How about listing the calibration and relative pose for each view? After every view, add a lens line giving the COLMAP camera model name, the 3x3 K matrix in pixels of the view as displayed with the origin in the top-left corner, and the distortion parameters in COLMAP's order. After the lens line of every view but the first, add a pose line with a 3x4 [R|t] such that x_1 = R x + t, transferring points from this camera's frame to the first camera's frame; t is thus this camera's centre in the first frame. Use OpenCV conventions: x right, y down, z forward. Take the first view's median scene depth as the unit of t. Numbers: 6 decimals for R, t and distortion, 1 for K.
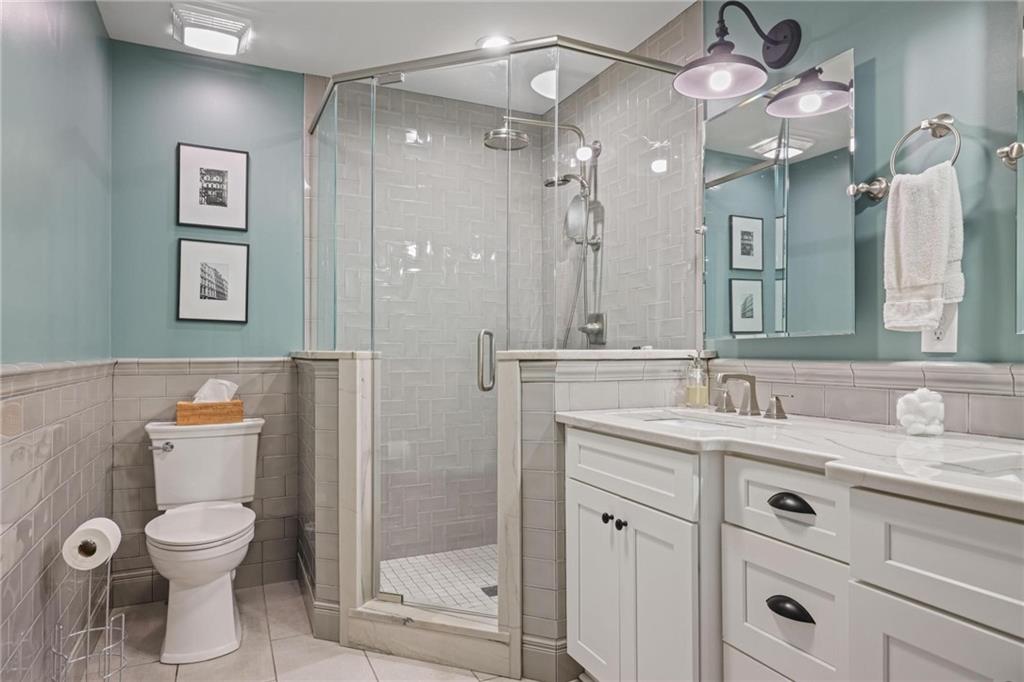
lens RADIAL K [[616.5, 0, 514.2], [0, 616.5, 345.1], [0, 0, 1]] dist [0.003056, -0.001495]
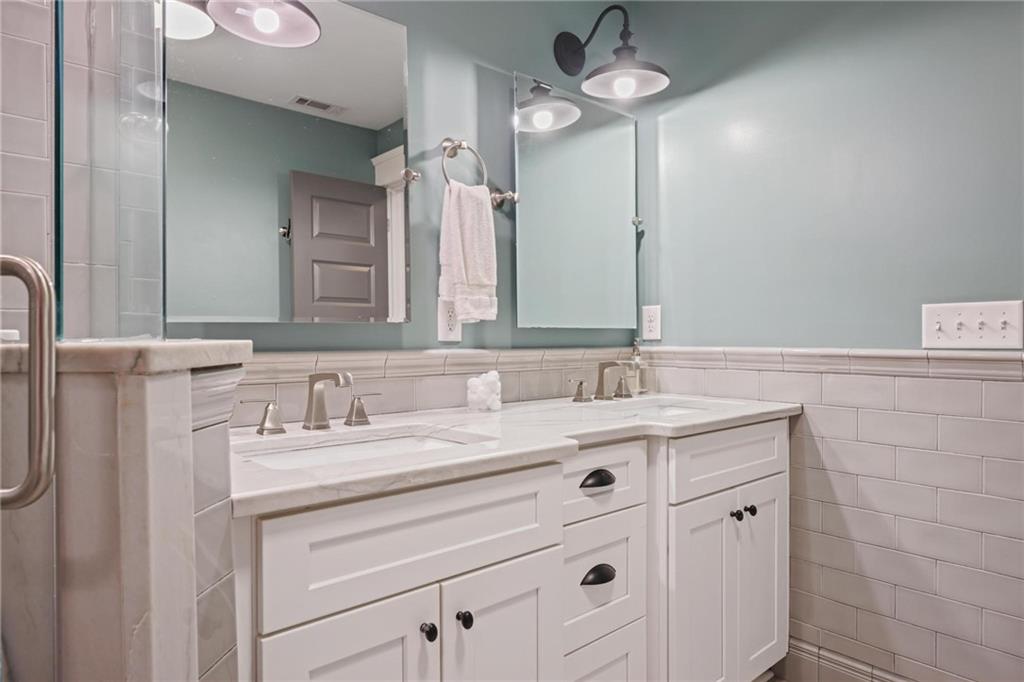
lens RADIAL K [[616.5, 0, 513.2], [0, 616.5, 343.0], [0, 0, 1]] dist [0.003056, -0.001495]
pose [[-0.274475, -0.006022, 0.961575, -0.350287], [-0.007452, 0.999964, 0.004136, 0.007137], [-0.961565, -0.006031, -0.274510, 0.900024]]
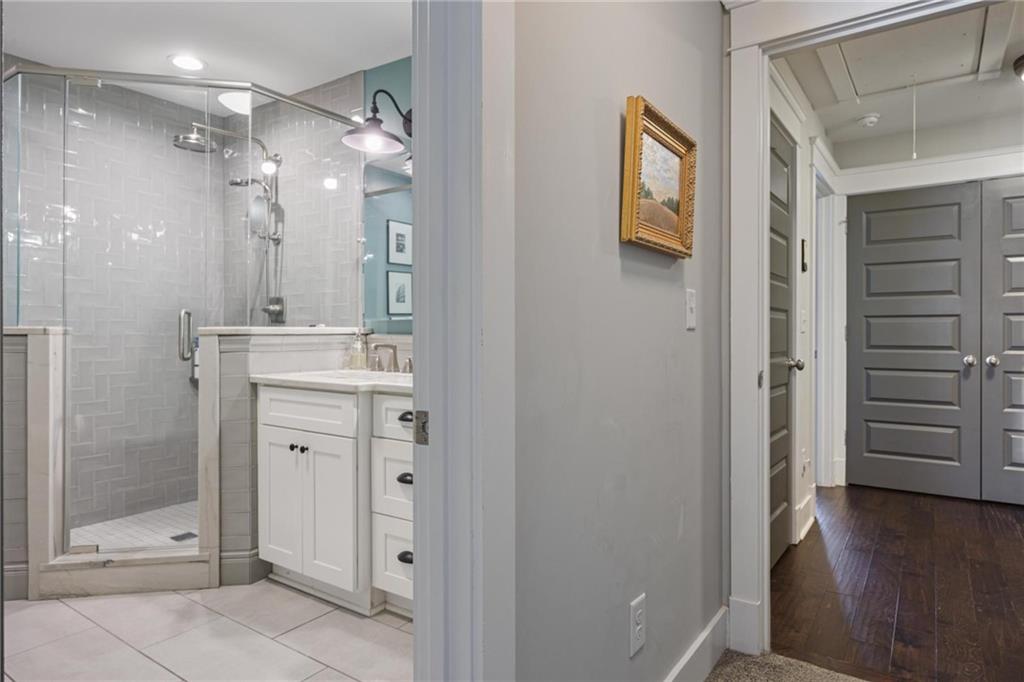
lens RADIAL K [[616.5, 0, 511.2], [0, 616.5, 338.8], [0, 0, 1]] dist [0.003056, -0.001495]
pose [[0.867614, -0.003936, 0.497223, -0.096573], [-0.008556, 0.999702, 0.022843, -0.001677], [-0.497165, -0.024074, 0.867322, -0.380995]]
